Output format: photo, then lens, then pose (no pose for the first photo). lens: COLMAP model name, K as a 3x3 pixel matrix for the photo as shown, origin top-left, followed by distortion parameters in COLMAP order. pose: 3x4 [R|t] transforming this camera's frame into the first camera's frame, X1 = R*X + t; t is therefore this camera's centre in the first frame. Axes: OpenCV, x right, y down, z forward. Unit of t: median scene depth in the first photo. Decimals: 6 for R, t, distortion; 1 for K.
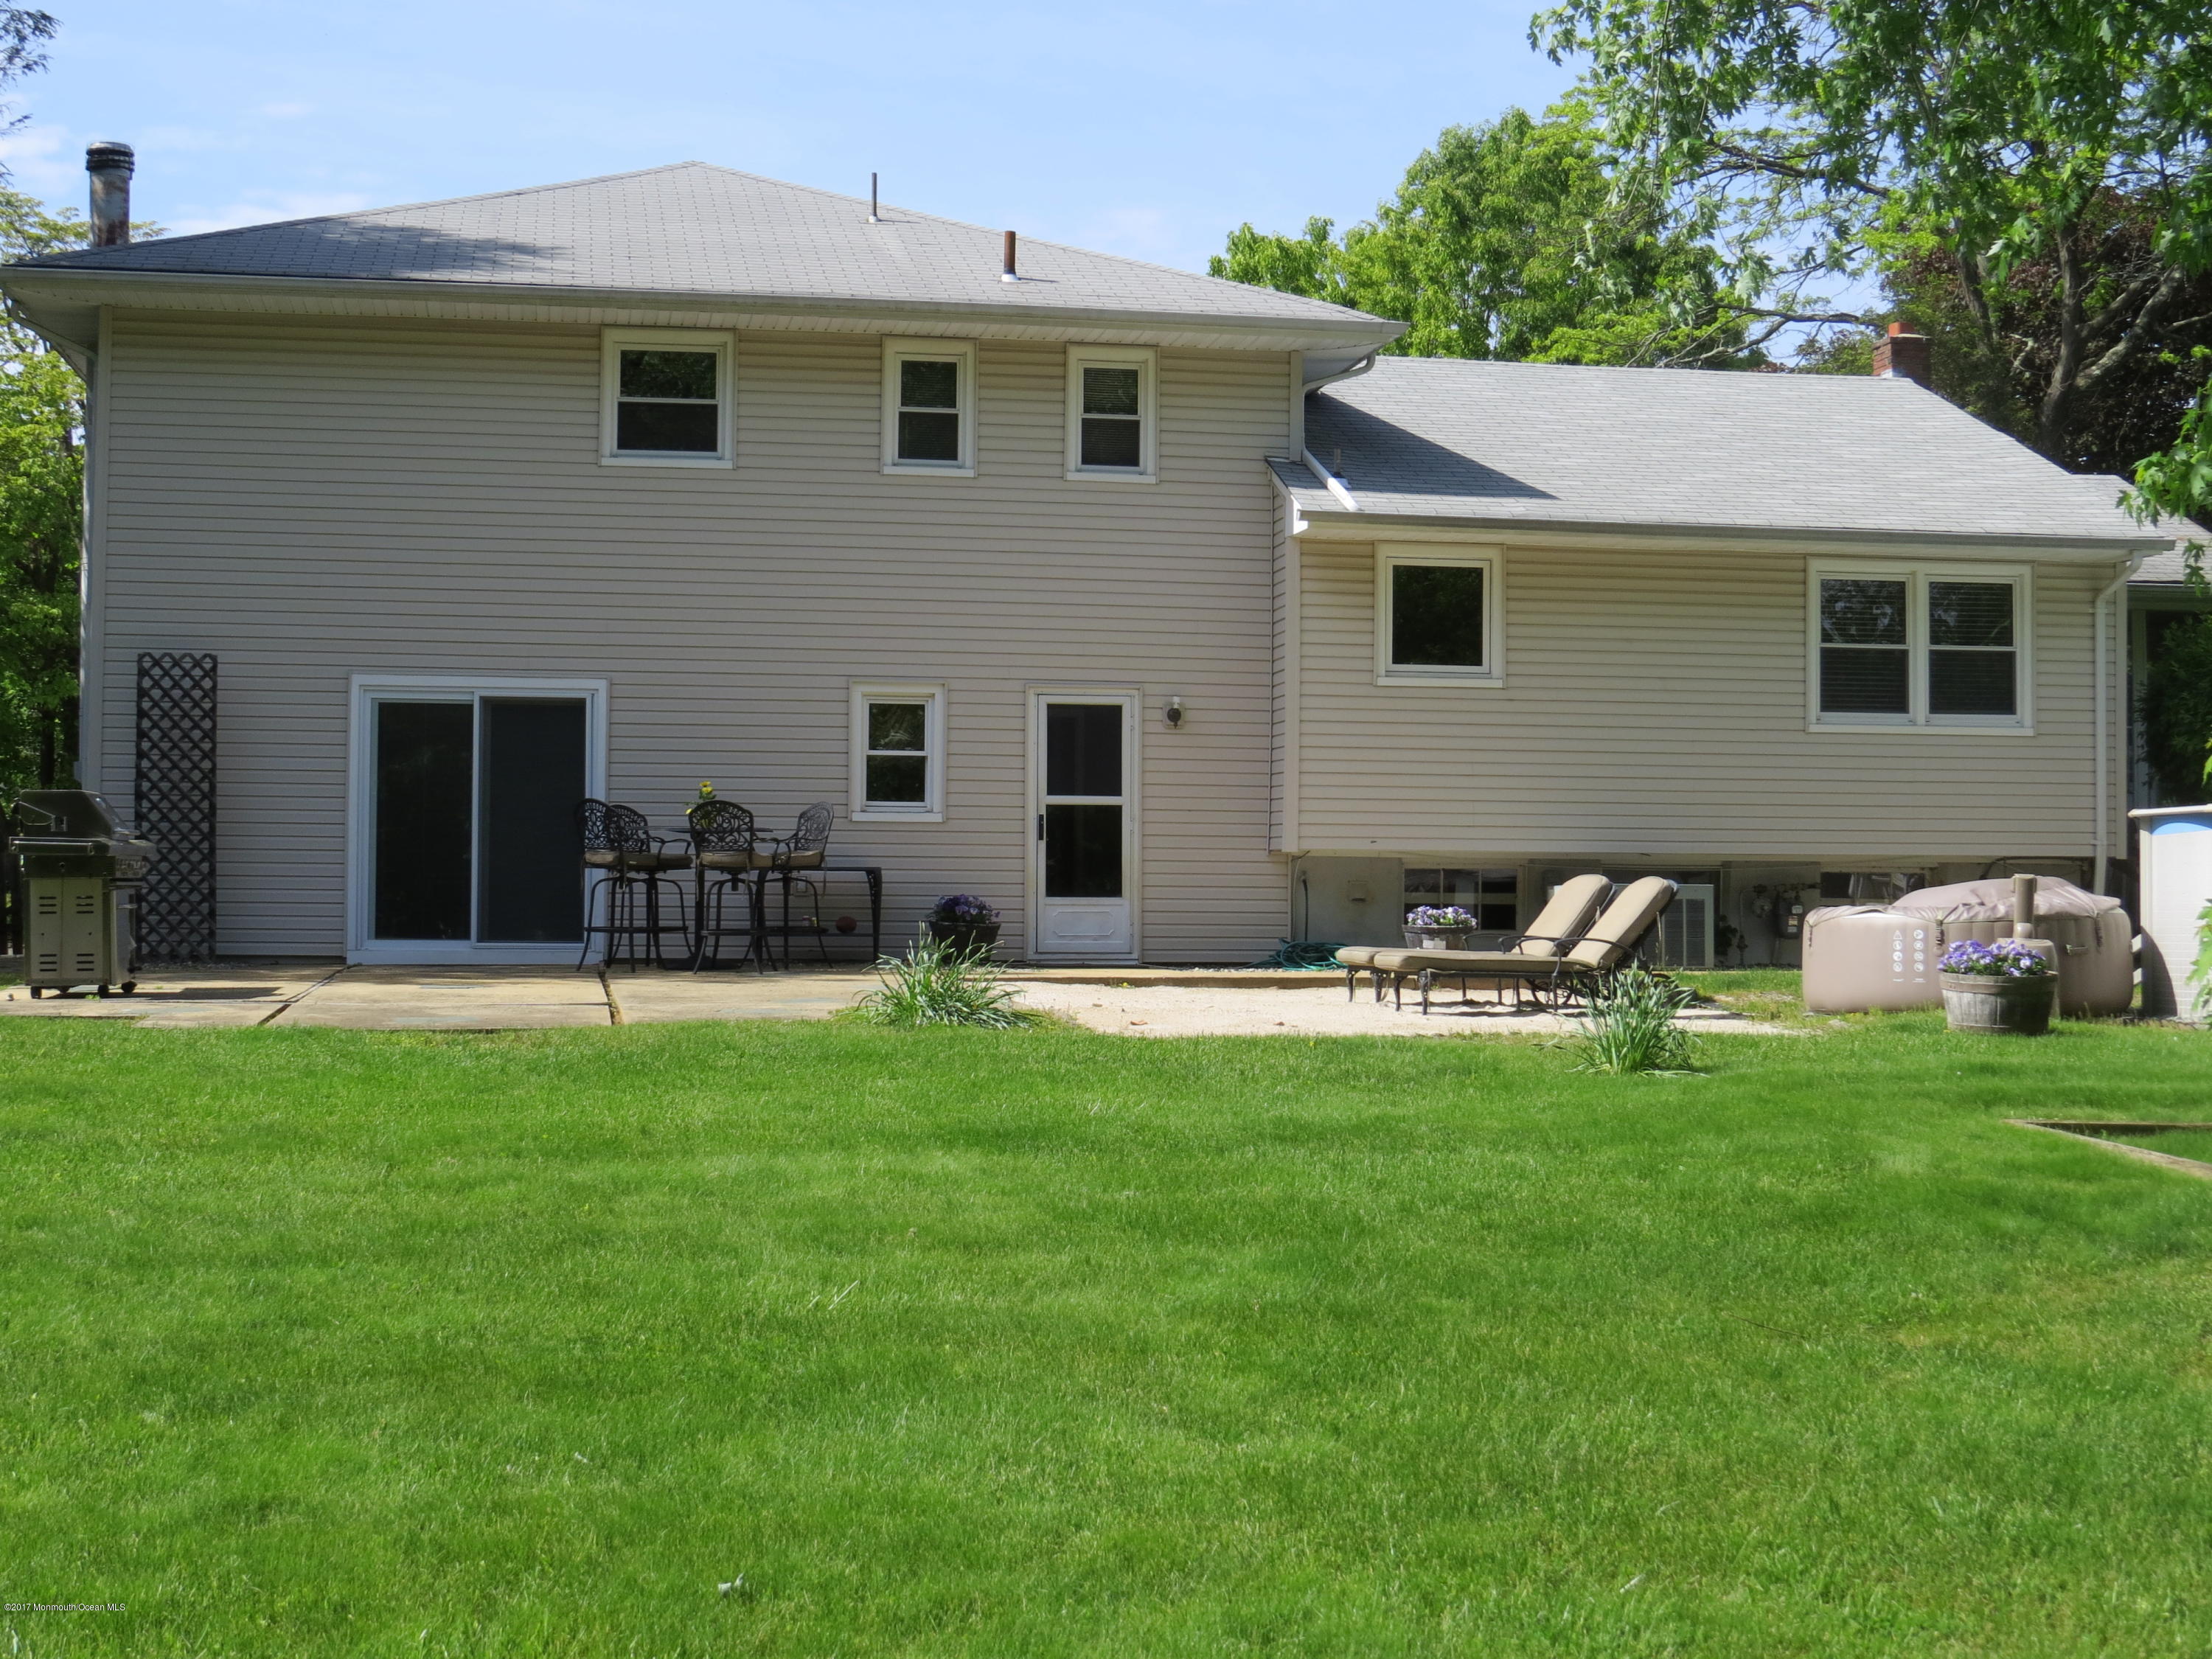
lens RADIAL K [[3208.4, 0, 1107.6], [0, 3208.4, 830.3], [0, 0, 1]] dist [-0.000135, 0.000000]
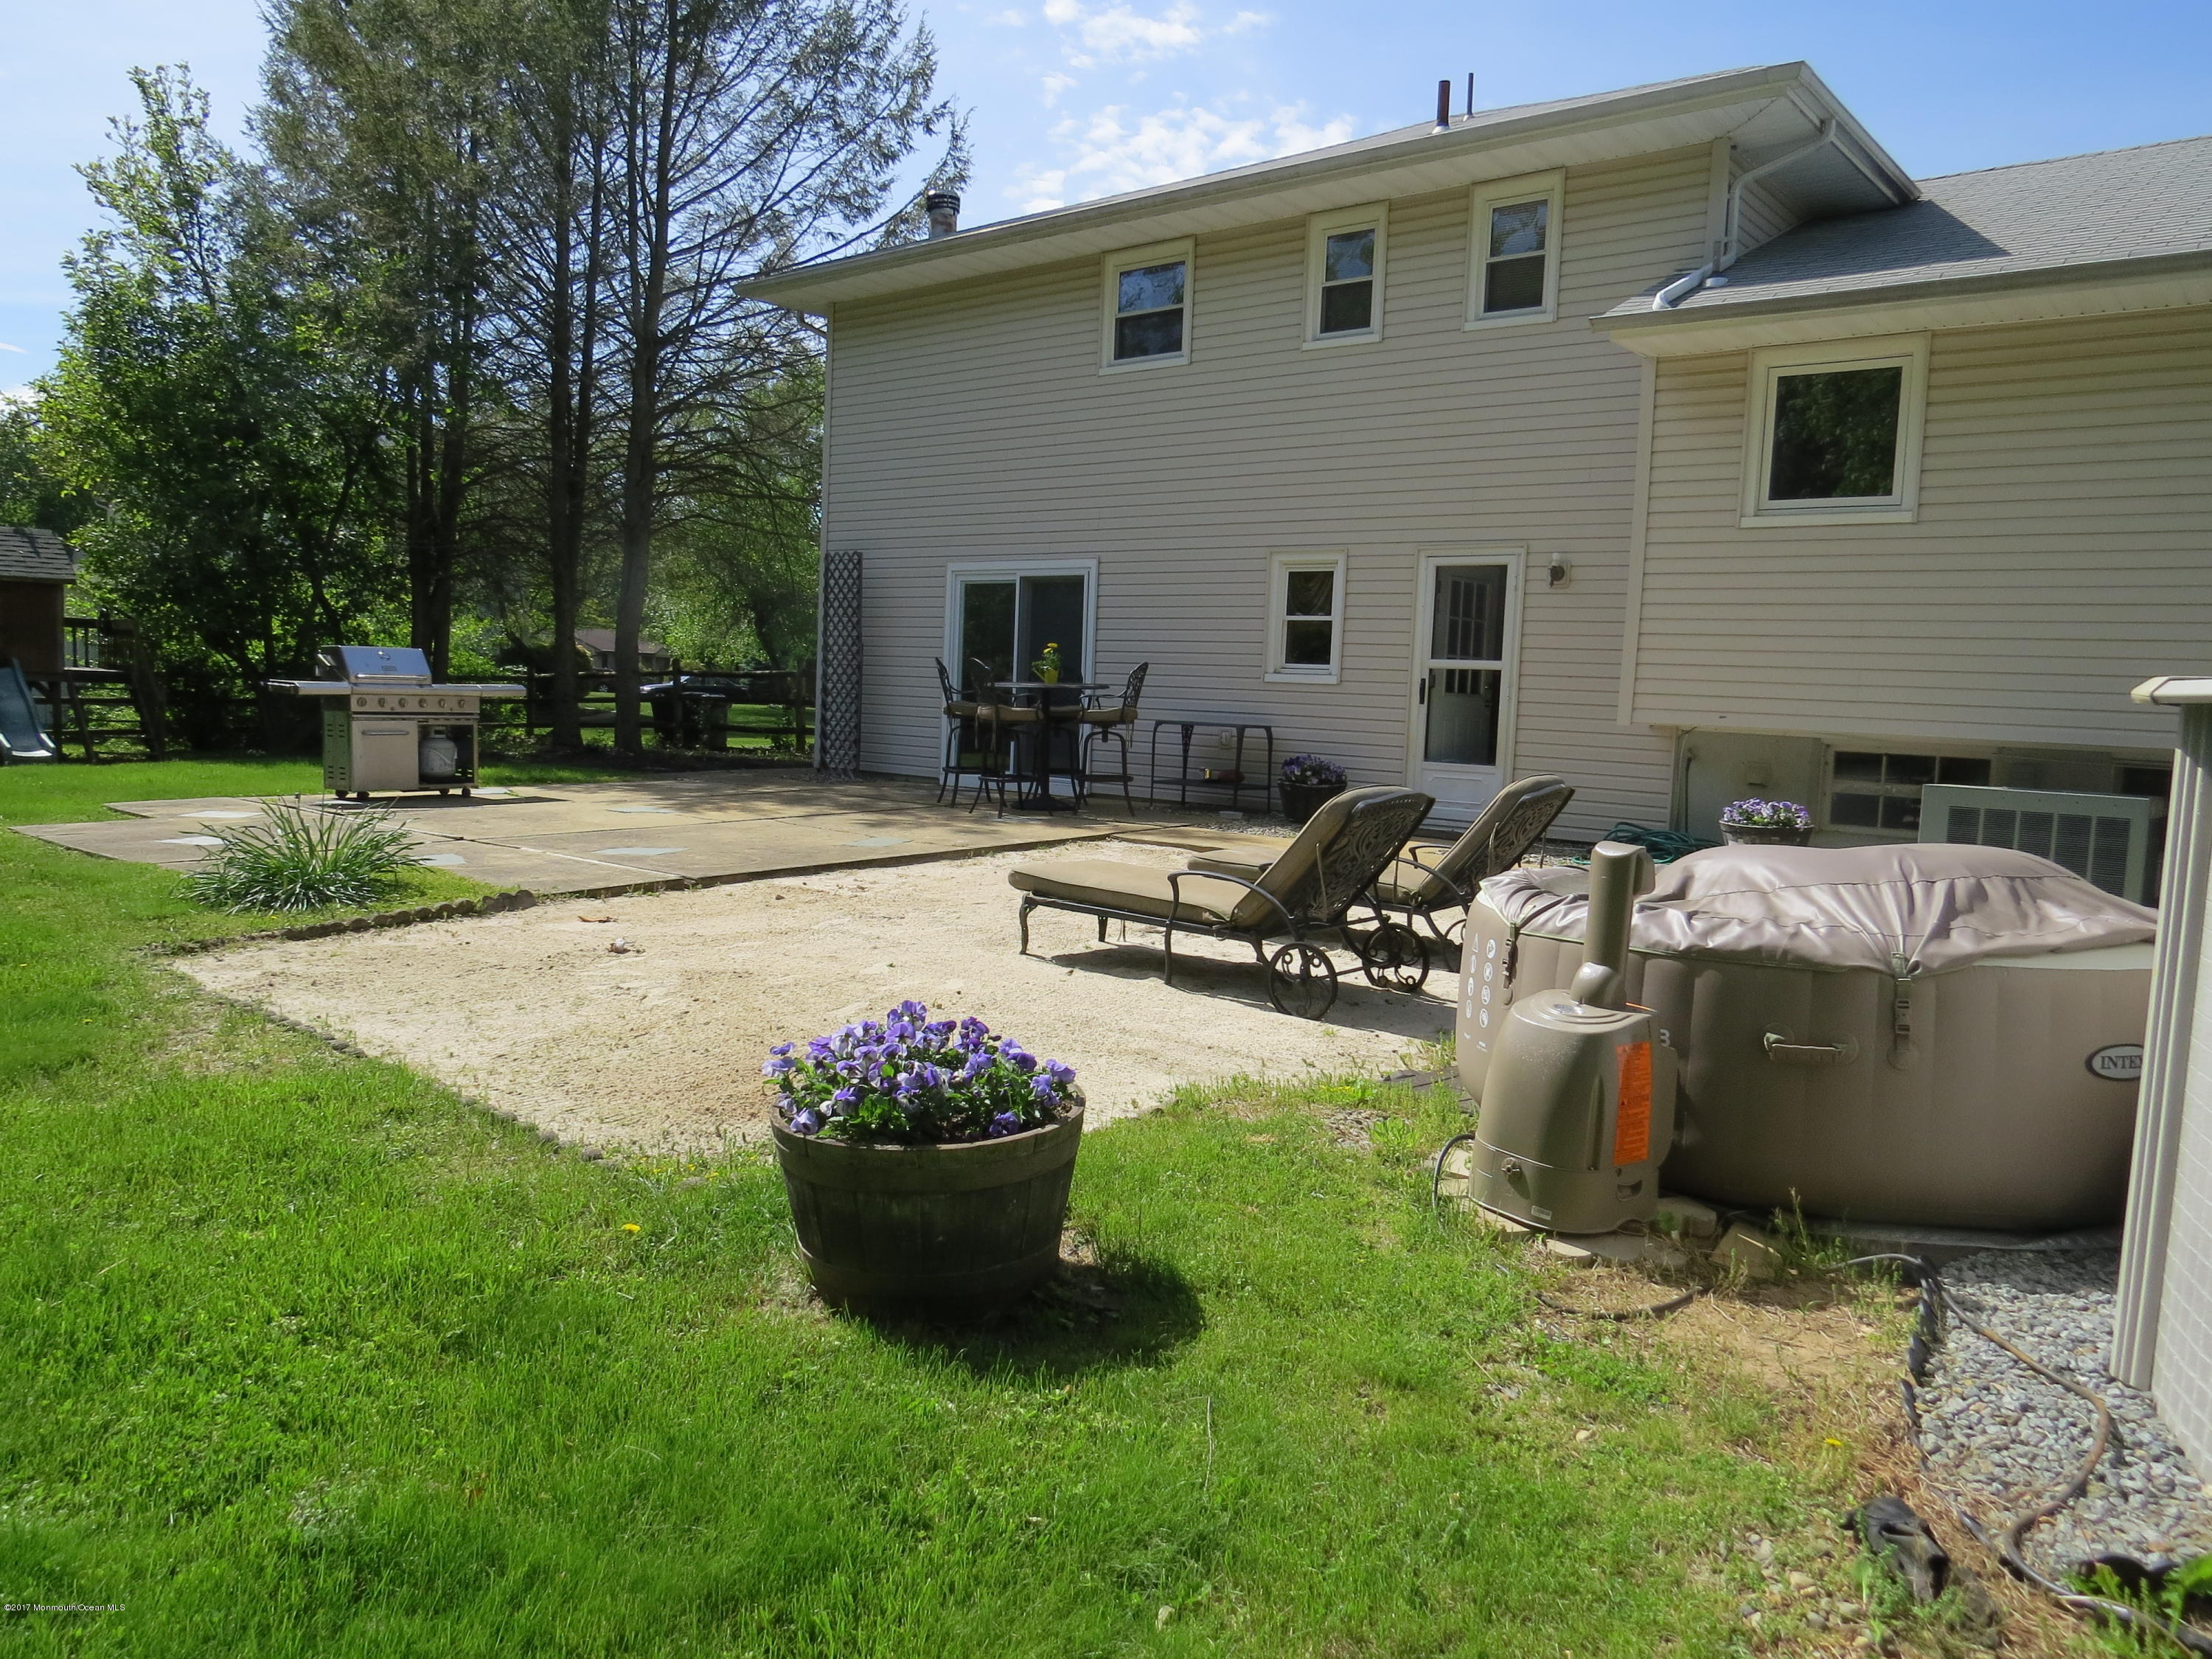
lens RADIAL K [[1576.4, 0, 1103.0], [0, 1576.4, 830.2], [0, 0, 1]] dist [-0.019984, 0.000854]
pose [[0.632241, 0.088873, -0.769658, 0.297131], [-0.016456, 0.994715, 0.101343, -0.005976], [0.774597, -0.051408, 0.630362, 0.614004]]
